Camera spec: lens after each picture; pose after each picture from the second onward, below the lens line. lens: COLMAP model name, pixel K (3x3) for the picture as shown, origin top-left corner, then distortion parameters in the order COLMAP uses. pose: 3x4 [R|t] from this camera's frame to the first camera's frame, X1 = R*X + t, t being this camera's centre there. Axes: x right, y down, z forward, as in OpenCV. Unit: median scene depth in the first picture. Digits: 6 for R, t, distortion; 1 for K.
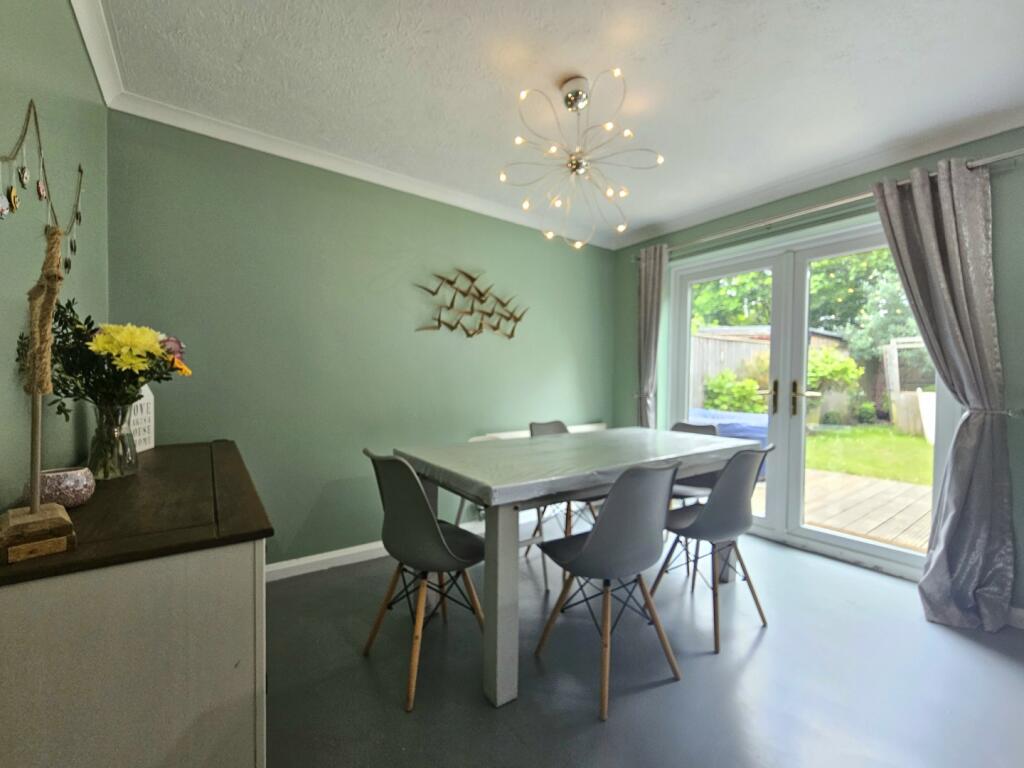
lens RADIAL K [[428.7, 0, 509.6], [0, 428.7, 384.3], [0, 0, 1]] dist [0.003756, 0.000010]
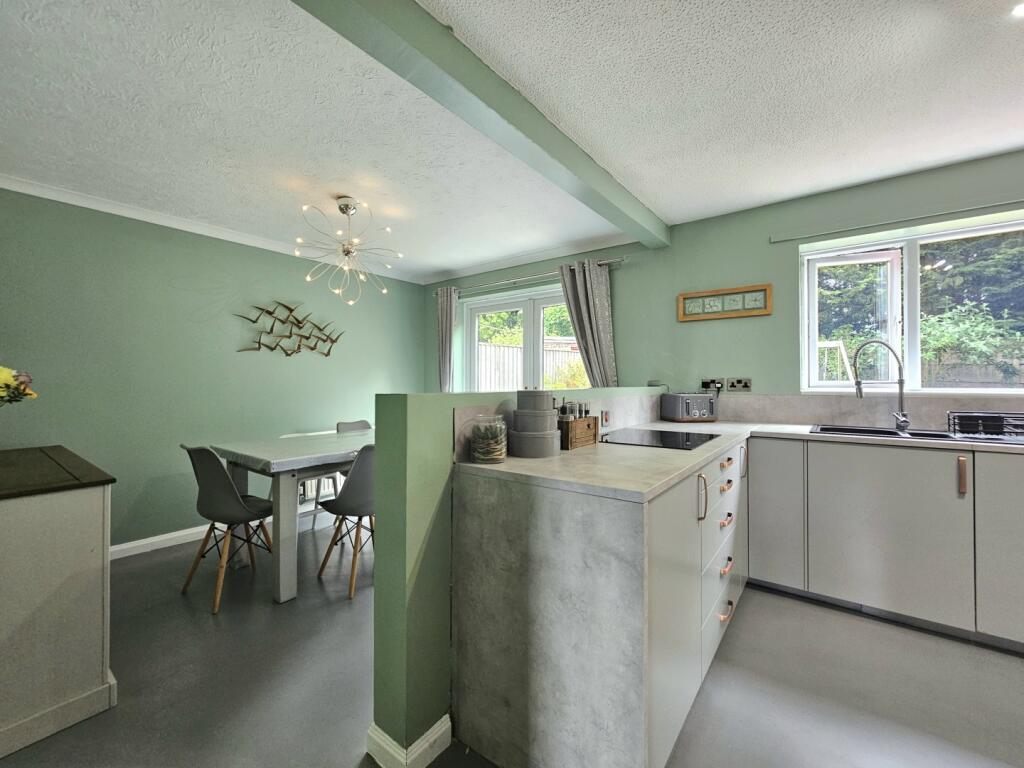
lens RADIAL K [[428.7, 0, 514.5], [0, 428.7, 377.8], [0, 0, 1]] dist [0.003756, 0.000010]
pose [[0.954780, -0.008951, 0.297180, 0.176045], [0.014069, 0.999787, -0.015087, -0.020804], [-0.296981, 0.018585, 0.954702, -0.413828]]
